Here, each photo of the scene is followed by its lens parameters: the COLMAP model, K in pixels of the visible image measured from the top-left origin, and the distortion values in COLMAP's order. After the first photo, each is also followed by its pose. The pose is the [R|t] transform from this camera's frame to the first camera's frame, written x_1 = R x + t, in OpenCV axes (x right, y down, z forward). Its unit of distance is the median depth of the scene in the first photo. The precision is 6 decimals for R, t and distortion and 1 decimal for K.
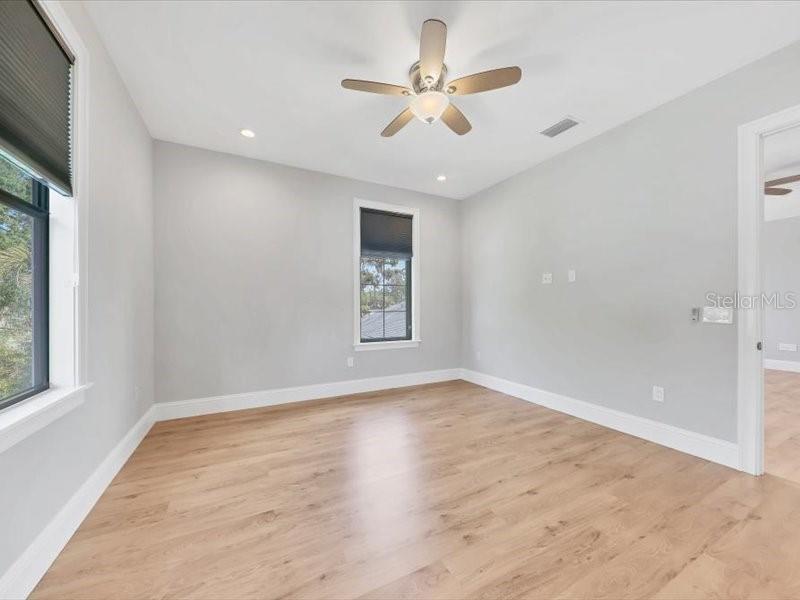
lens RADIAL K [[311.3, 0, 398.4], [0, 311.3, 306.8], [0, 0, 1]] dist [0.003949, -0.000023]
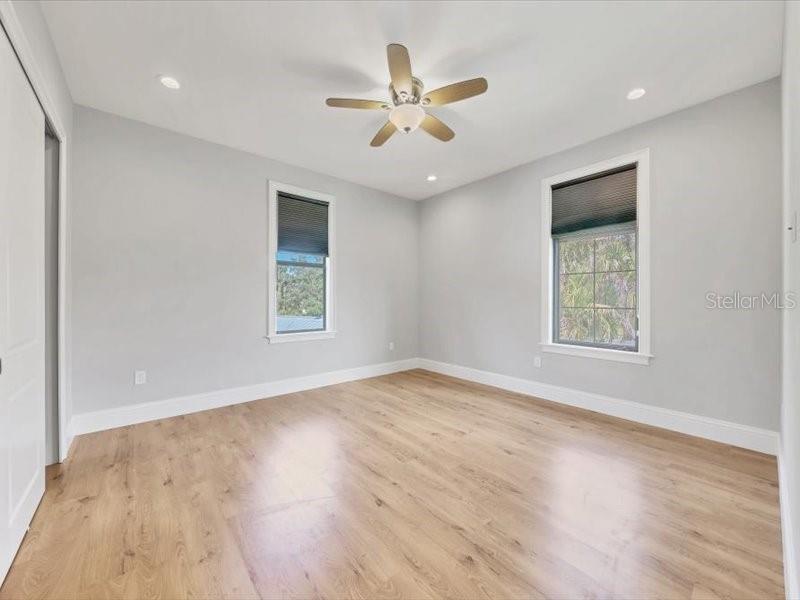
lens RADIAL K [[311.3, 0, 398.4], [0, 311.3, 296.3], [0, 0, 1]] dist [0.003949, -0.000023]
pose [[0.216746, -0.008000, -0.976195, 0.829703], [-0.008922, 0.999908, -0.010176, 0.000522], [0.976187, 0.010915, 0.216655, 0.527892]]
